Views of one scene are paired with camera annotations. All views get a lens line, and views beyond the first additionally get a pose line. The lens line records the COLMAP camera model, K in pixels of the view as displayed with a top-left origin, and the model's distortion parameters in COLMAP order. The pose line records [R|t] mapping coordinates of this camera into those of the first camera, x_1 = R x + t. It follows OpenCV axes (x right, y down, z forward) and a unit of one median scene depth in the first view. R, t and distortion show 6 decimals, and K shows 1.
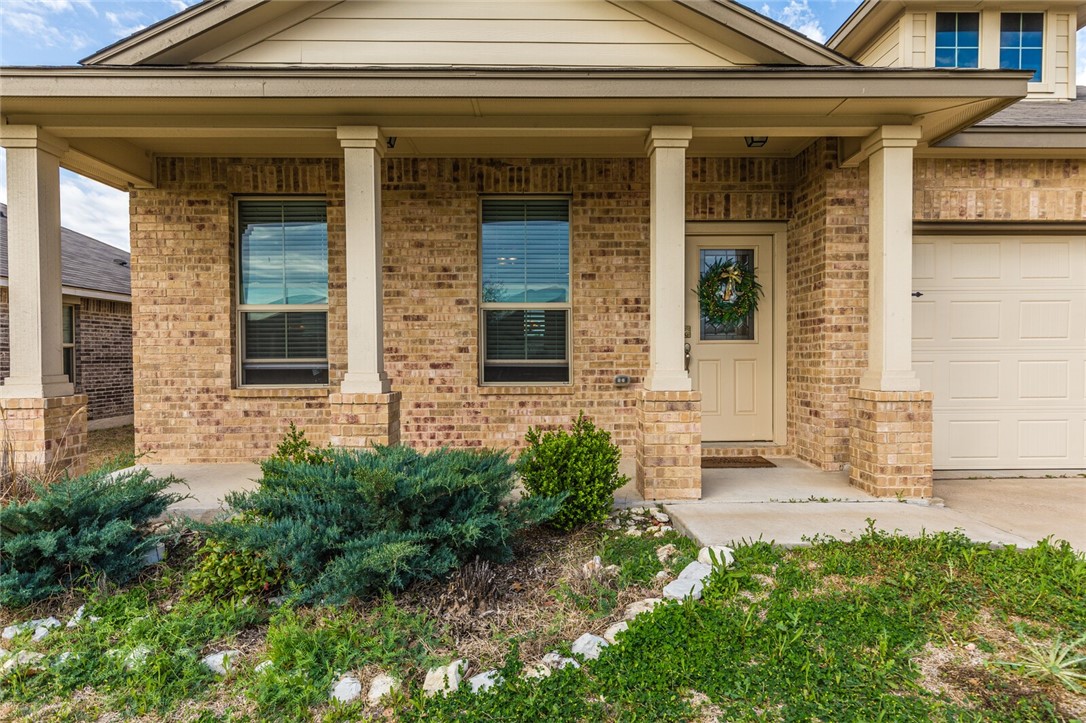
lens RADIAL K [[607.5, 0, 549.4], [0, 607.5, 363.4], [0, 0, 1]] dist [0.012708, -0.006431]
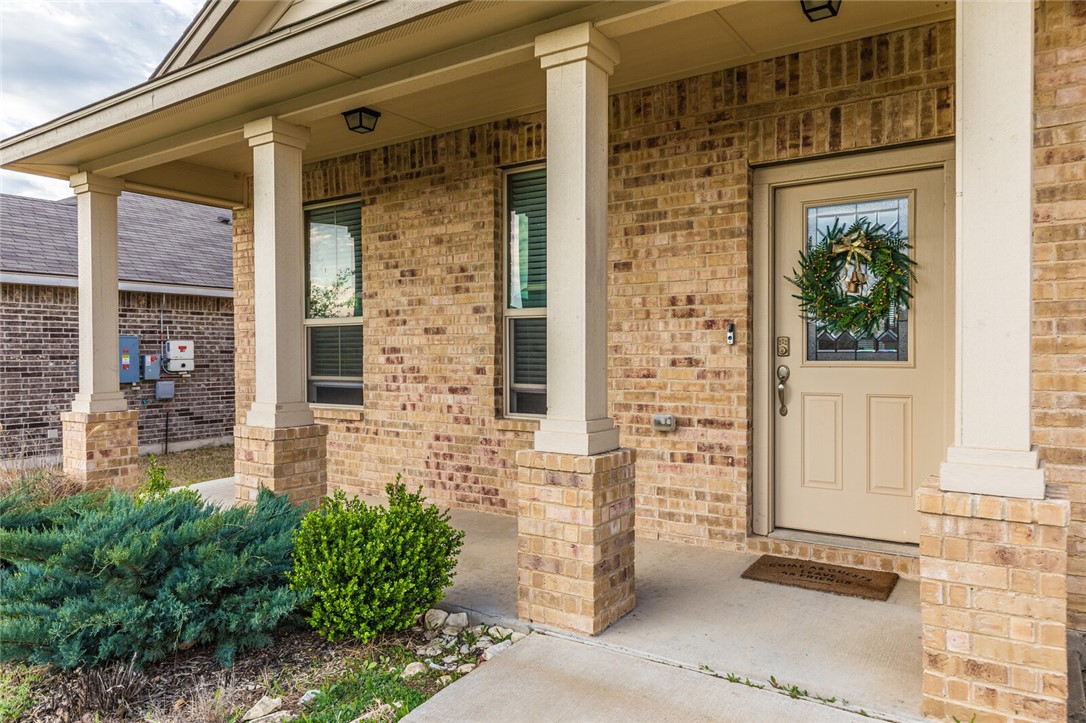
lens RADIAL K [[724.1, 0, 552.1], [0, 724.1, 364.2], [0, 0, 1]] dist [0.001305, -0.004807]
pose [[0.824164, 0.012811, -0.566207, 0.462653], [-0.010650, 0.999918, 0.007123, -0.038637], [0.566251, 0.000159, 0.824233, 0.286397]]
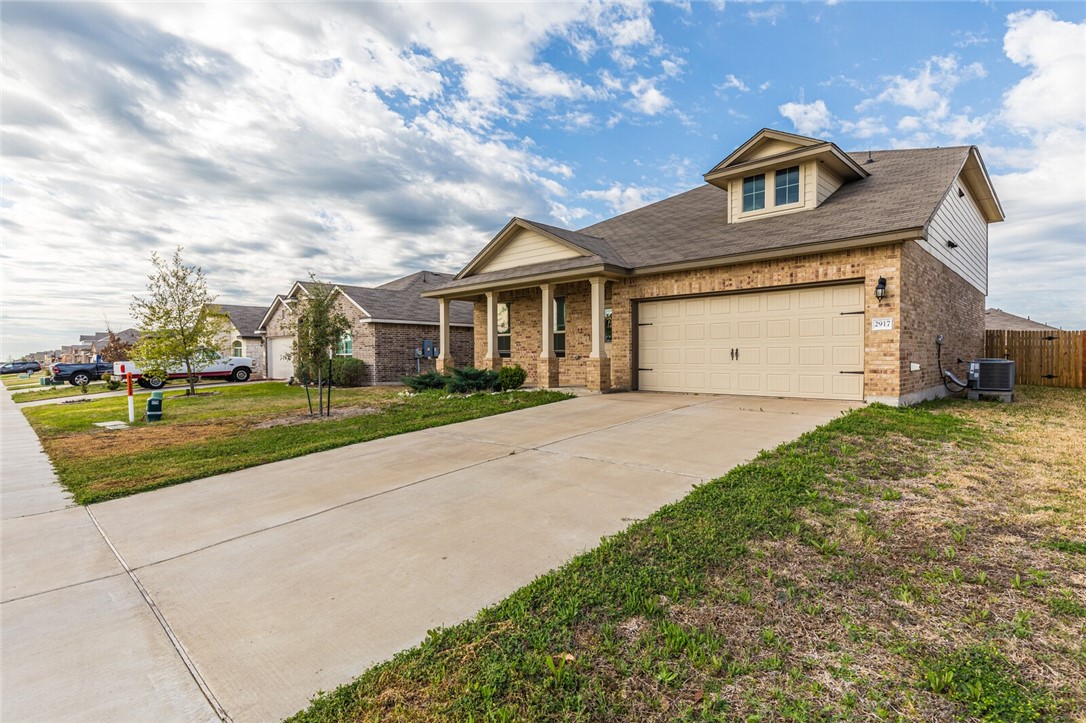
lens RADIAL K [[532.4, 0, 547.7], [0, 532.4, 361.9], [0, 0, 1]] dist [0.003408, -0.000005]
pose [[0.705696, 0.010272, -0.708440, 1.831230], [-0.011016, 0.999933, 0.003525, 0.044734], [0.708429, 0.005317, 0.705762, -0.898231]]
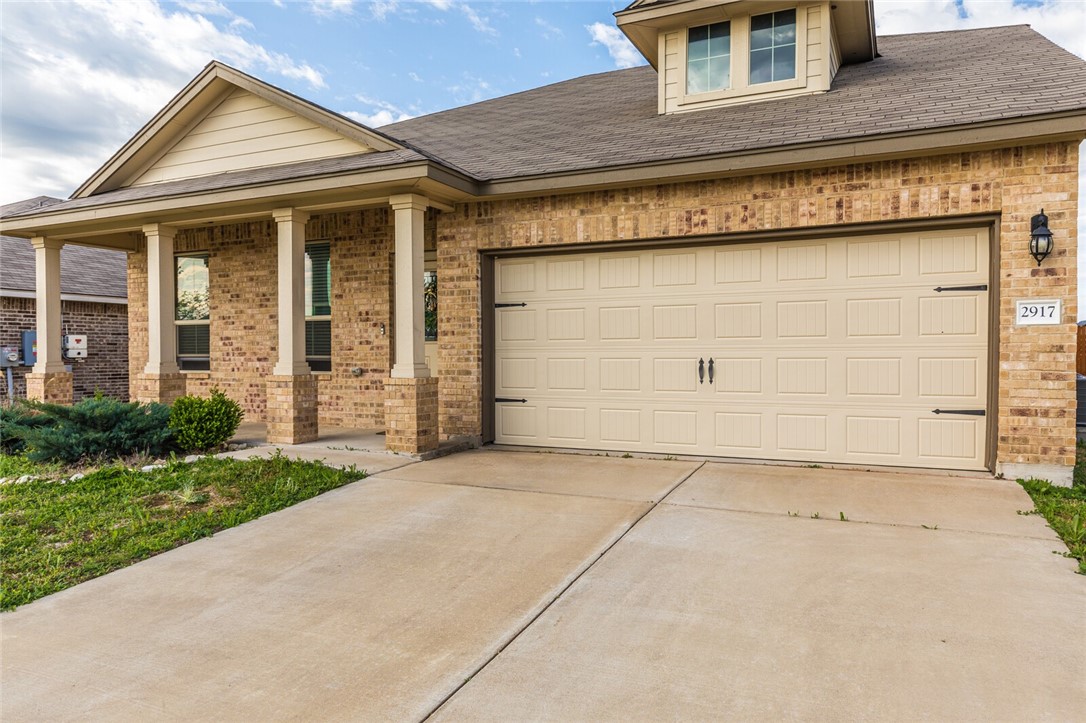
lens RADIAL K [[724.1, 0, 547.5], [0, 724.1, 363.5], [0, 0, 1]] dist [0.001305, -0.004807]
pose [[0.898355, 0.009410, -0.439169, 1.239112], [-0.008860, 0.999955, 0.003301, 0.001937], [0.439180, 0.000926, 0.898398, -0.293277]]
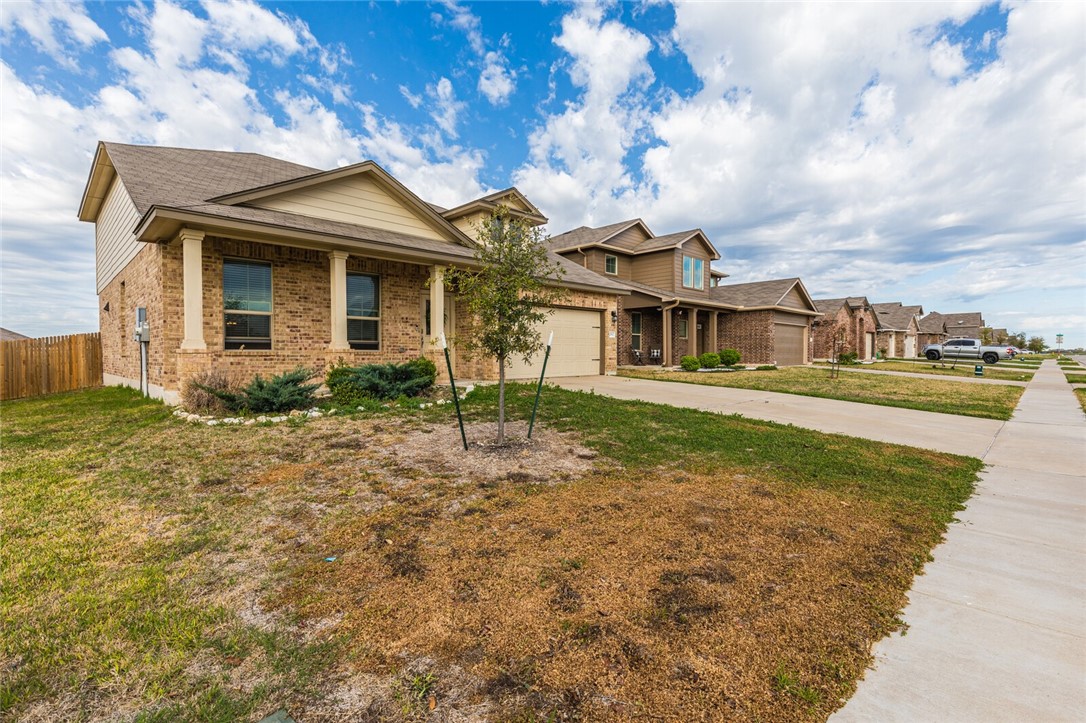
lens RADIAL K [[510.7, 0, 546.6], [0, 510.7, 364.8], [0, 0, 1]] dist [0.009126, -0.004460]
pose [[0.719704, -0.008197, 0.694233, -0.927592], [0.008999, 0.999956, 0.002477, 0.091896], [-0.694223, 0.004465, 0.719746, -0.954884]]
